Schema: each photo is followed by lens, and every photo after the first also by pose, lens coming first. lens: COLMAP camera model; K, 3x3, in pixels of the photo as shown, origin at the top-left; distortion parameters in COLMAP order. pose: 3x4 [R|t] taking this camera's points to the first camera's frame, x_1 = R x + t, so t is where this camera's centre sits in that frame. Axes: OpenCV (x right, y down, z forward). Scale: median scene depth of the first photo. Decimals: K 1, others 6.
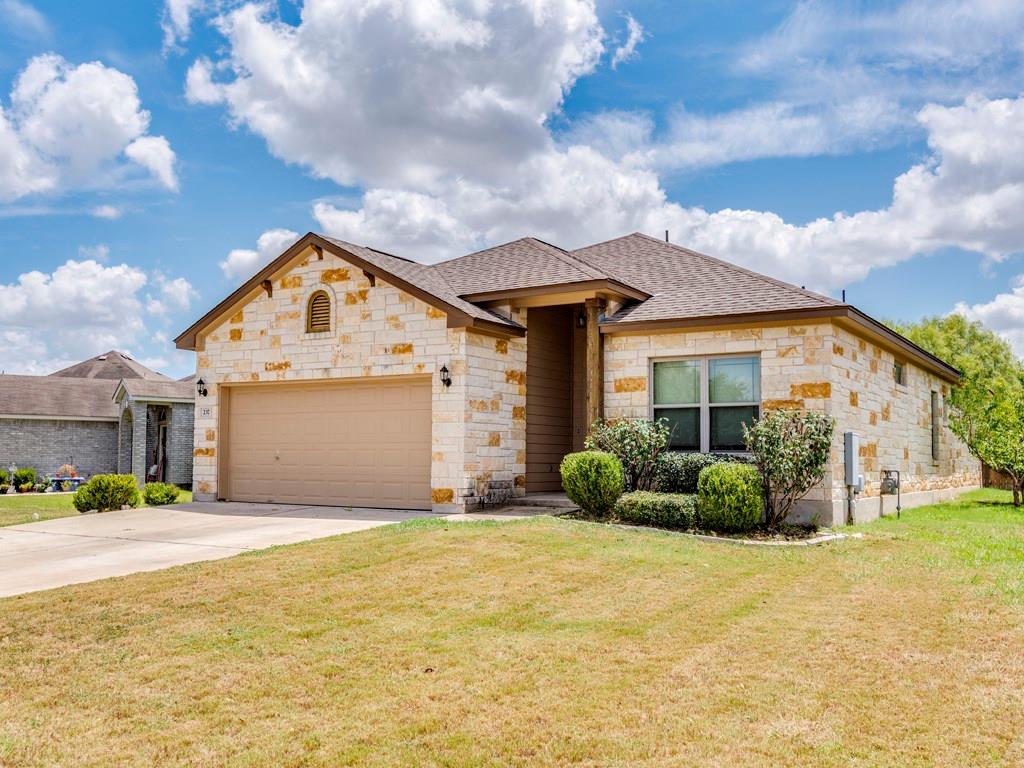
lens RADIAL K [[968.6, 0, 511.7], [0, 968.6, 386.1], [0, 0, 1]] dist [-0.005158, 0.000000]
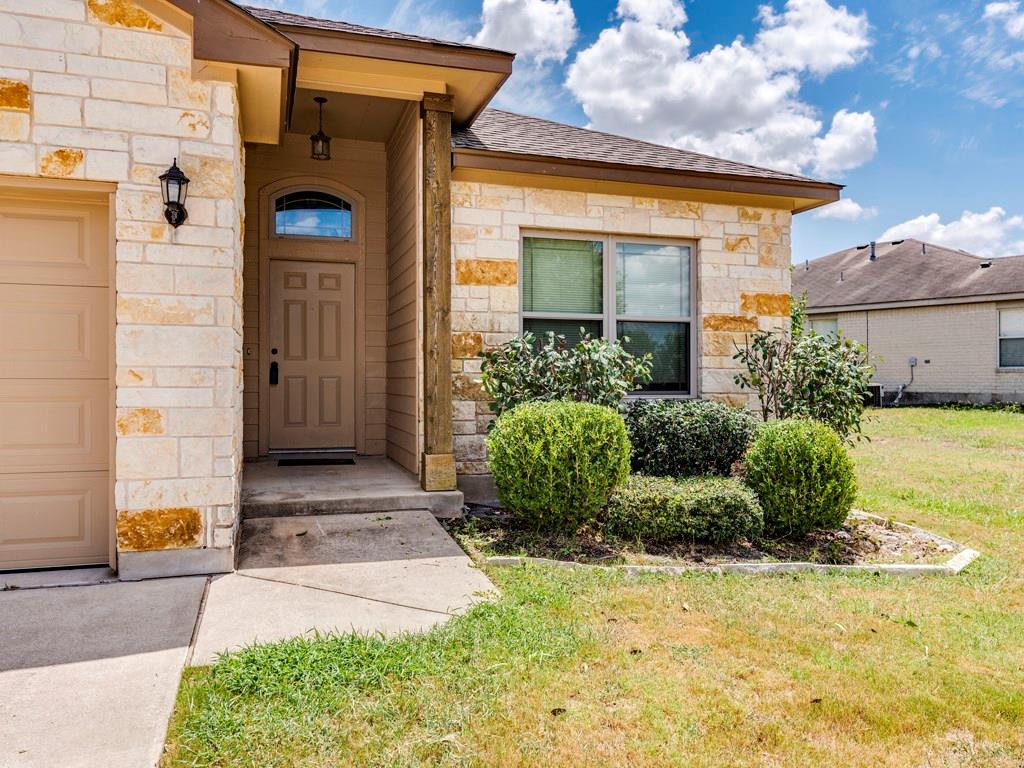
lens RADIAL K [[758.2, 0, 511.7], [0, 758.2, 378.9], [0, 0, 1]] dist [-0.002314, 0.001362]
pose [[0.654559, -0.006350, 0.755984, -0.198441], [-0.059555, 0.996424, 0.059935, 0.032942], [-0.753661, -0.084254, 0.651841, 0.722206]]
